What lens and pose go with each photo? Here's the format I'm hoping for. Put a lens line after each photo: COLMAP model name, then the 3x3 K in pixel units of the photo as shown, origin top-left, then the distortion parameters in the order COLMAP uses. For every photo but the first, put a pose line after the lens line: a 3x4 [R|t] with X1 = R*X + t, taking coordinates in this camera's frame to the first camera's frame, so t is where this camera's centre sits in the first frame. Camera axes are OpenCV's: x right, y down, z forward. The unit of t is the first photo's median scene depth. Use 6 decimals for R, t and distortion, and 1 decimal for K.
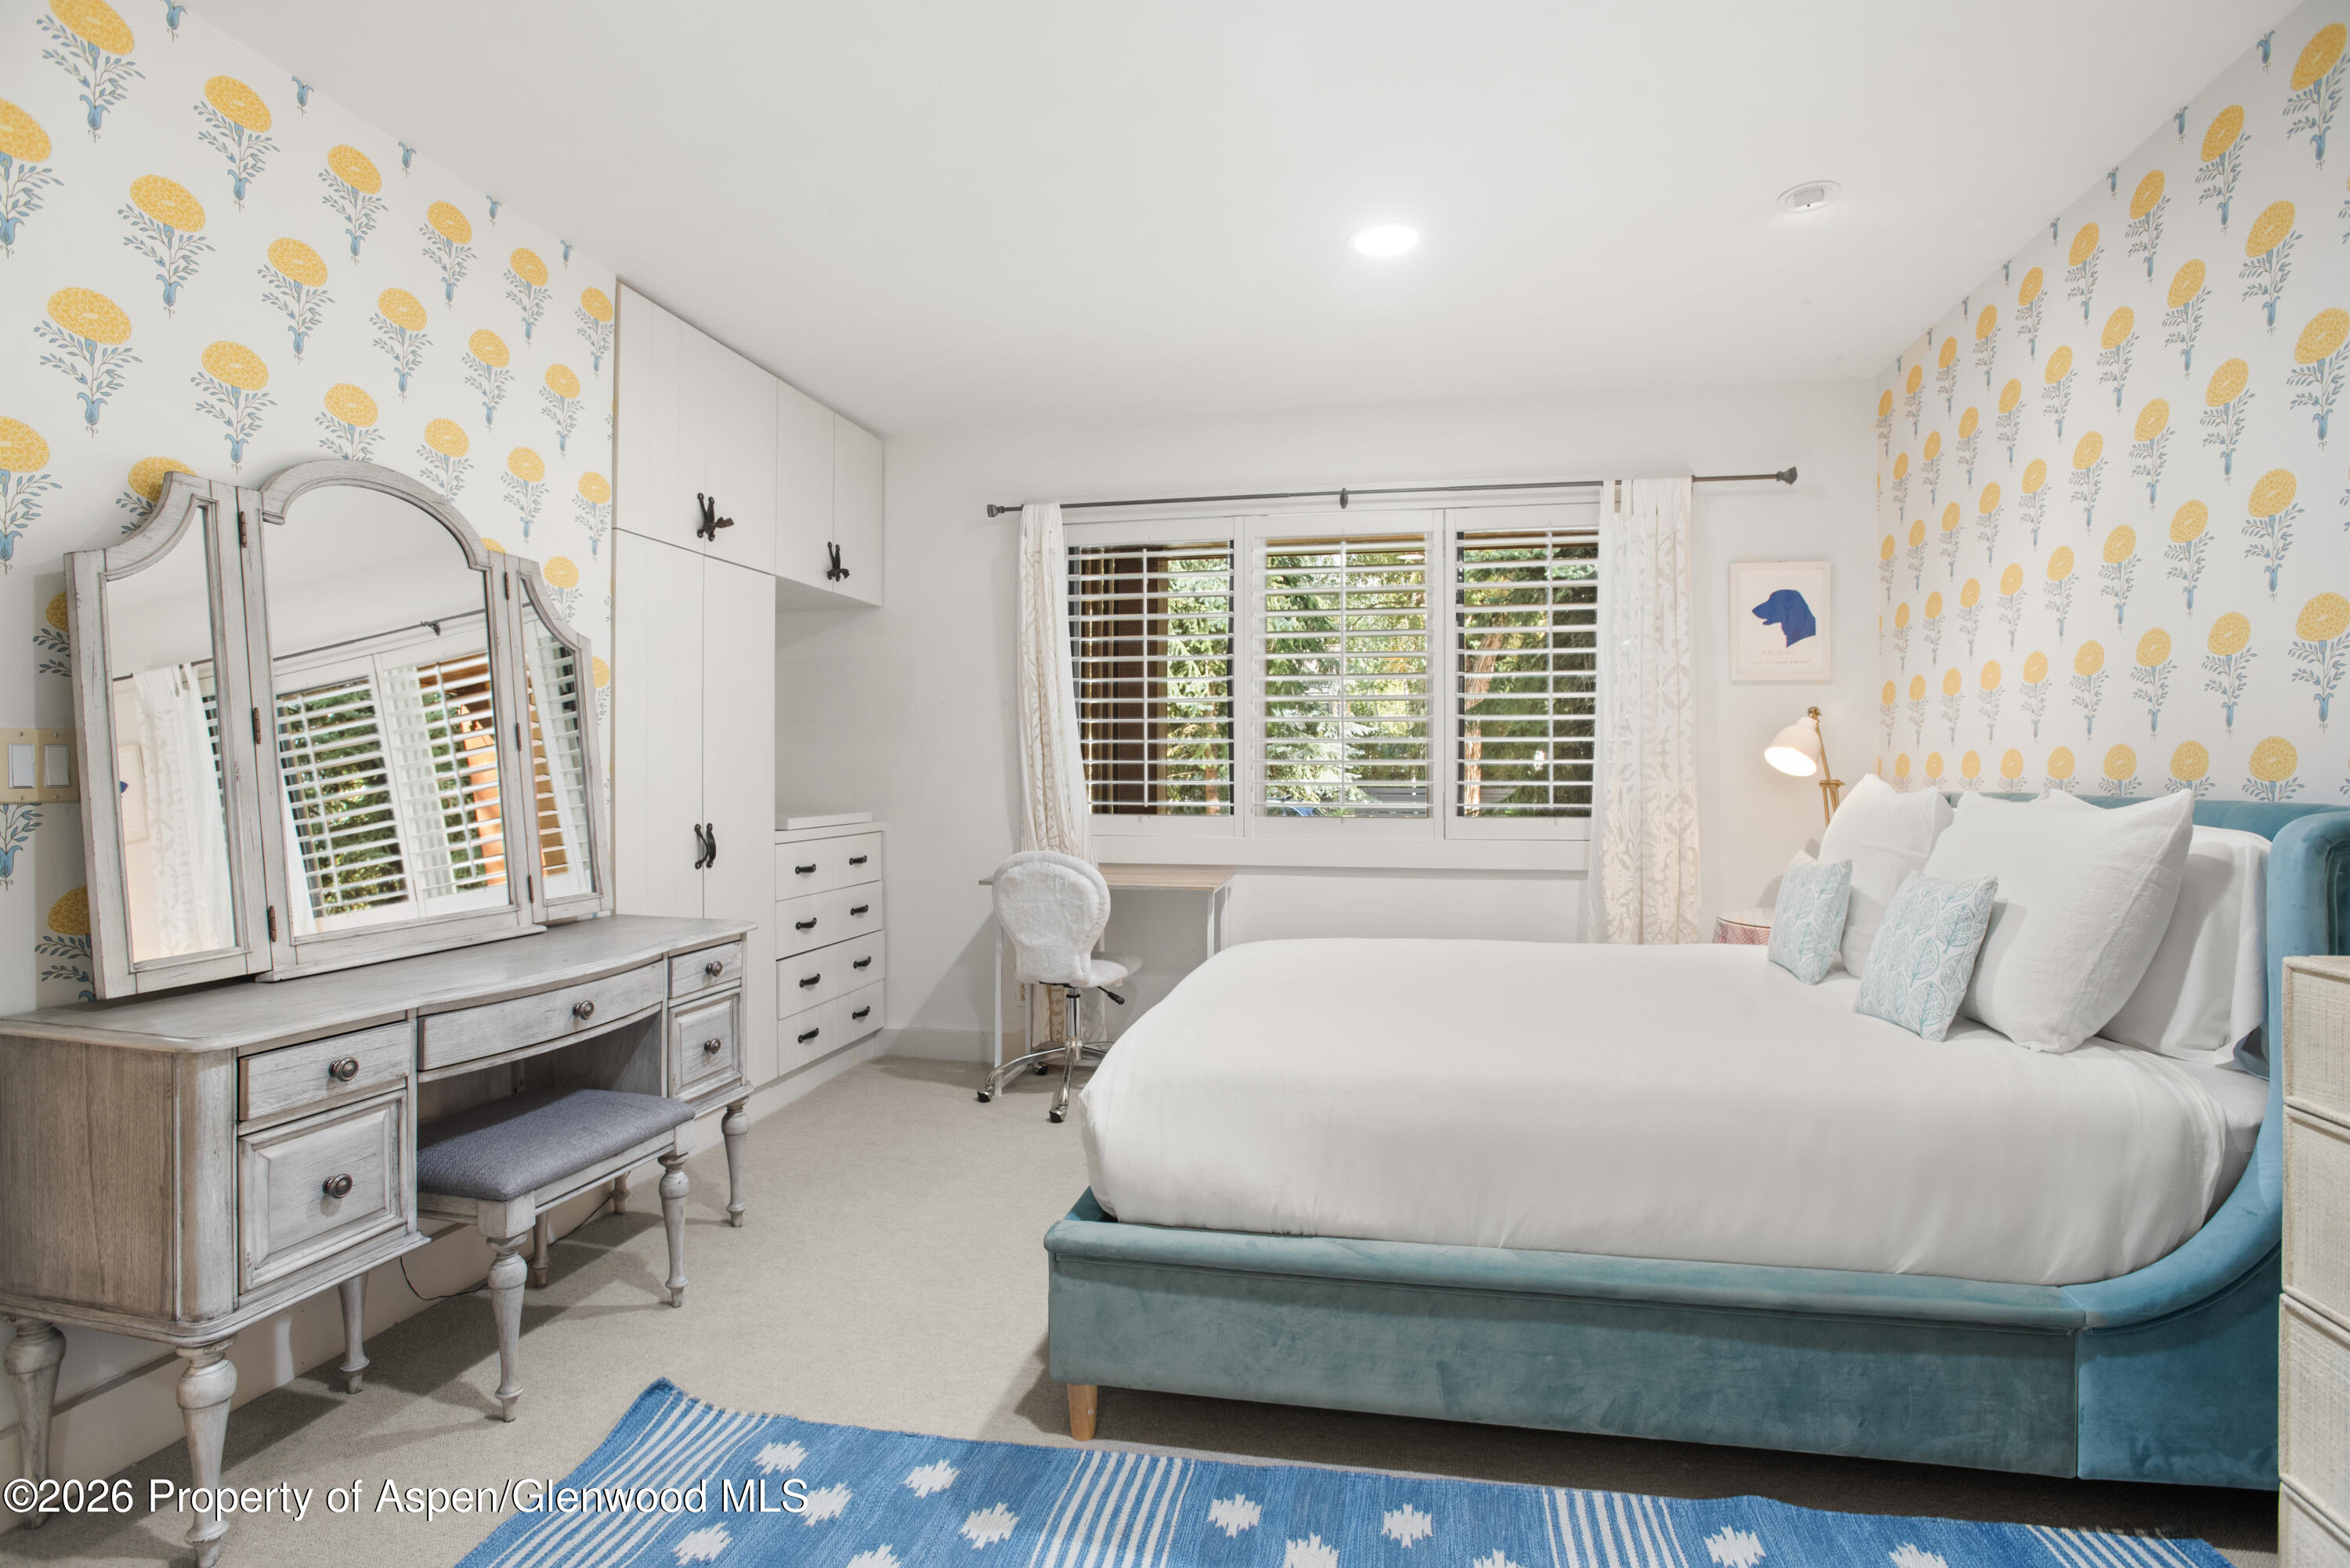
lens RADIAL K [[1150.0, 0, 1182.6], [0, 1150.0, 750.6], [0, 0, 1]] dist [-0.057863, 0.019026]
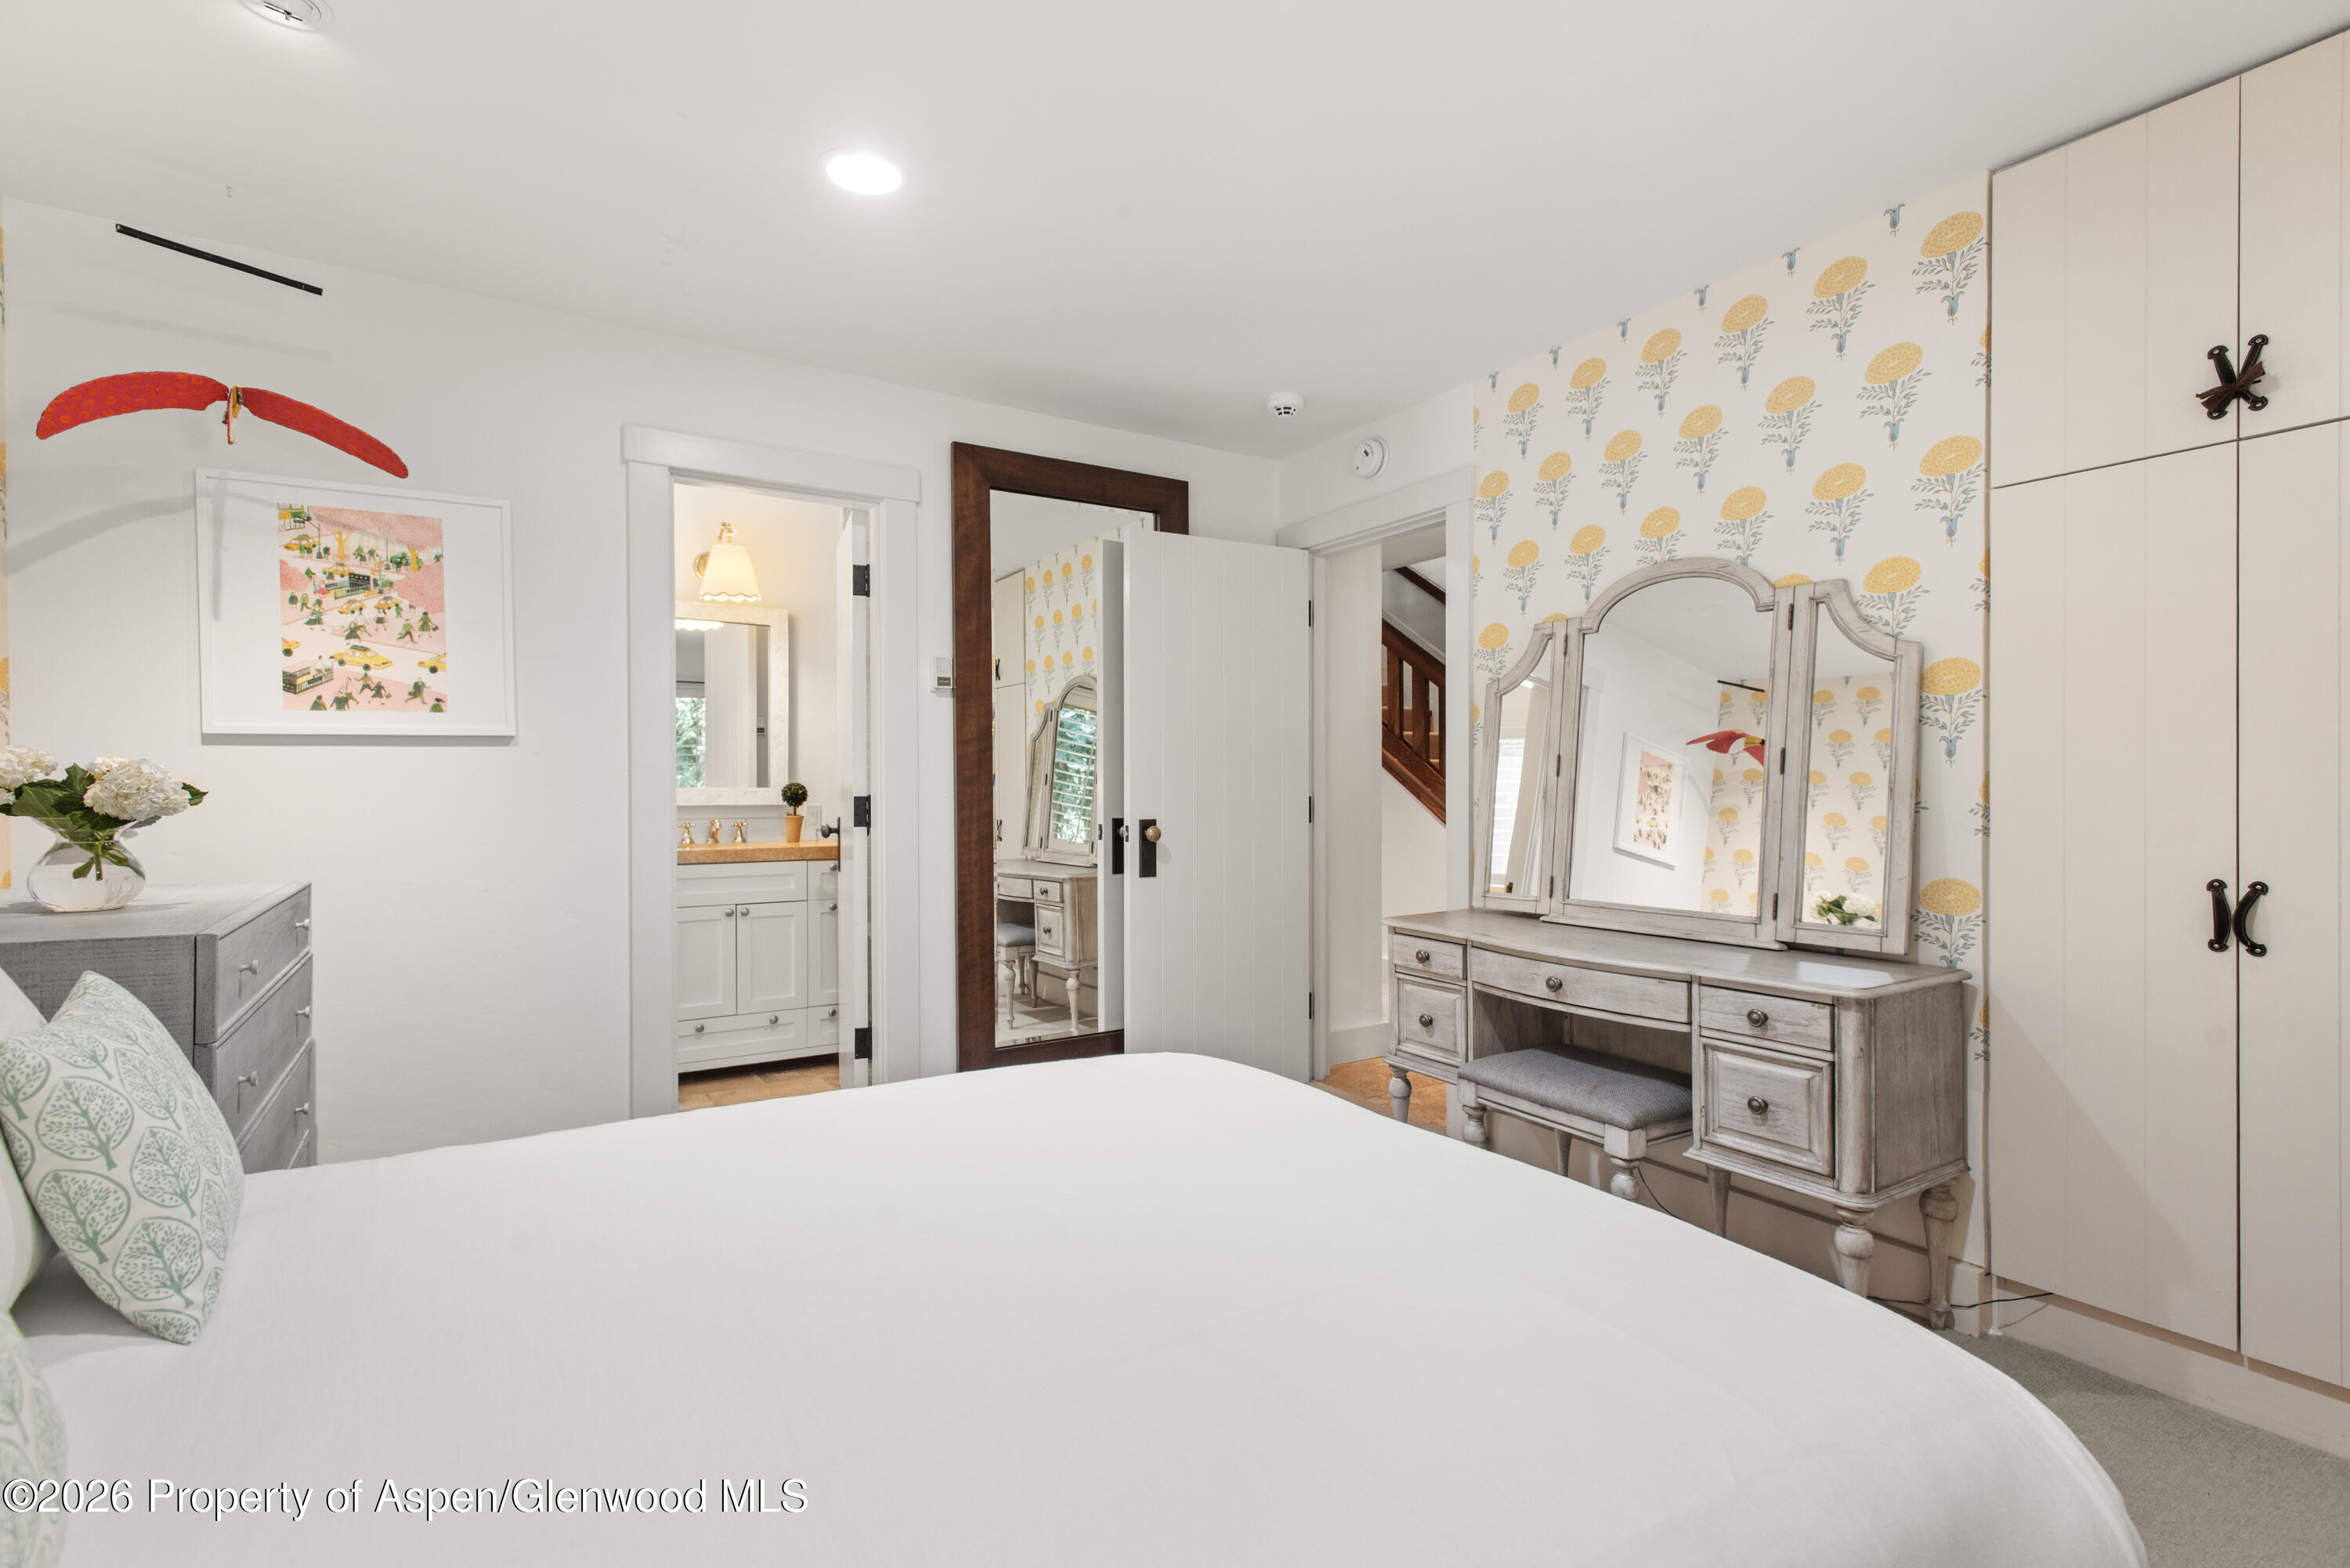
lens RADIAL K [[1158.5, 0, 1194.0], [0, 1158.5, 784.6], [0, 0, 1]] dist [-0.066882, 0.025256]
pose [[-0.733688, -0.000727, -0.679487, 0.551453], [0.013079, 0.999799, -0.015192, 0.019420], [0.679361, -0.020033, -0.733531, 1.465691]]
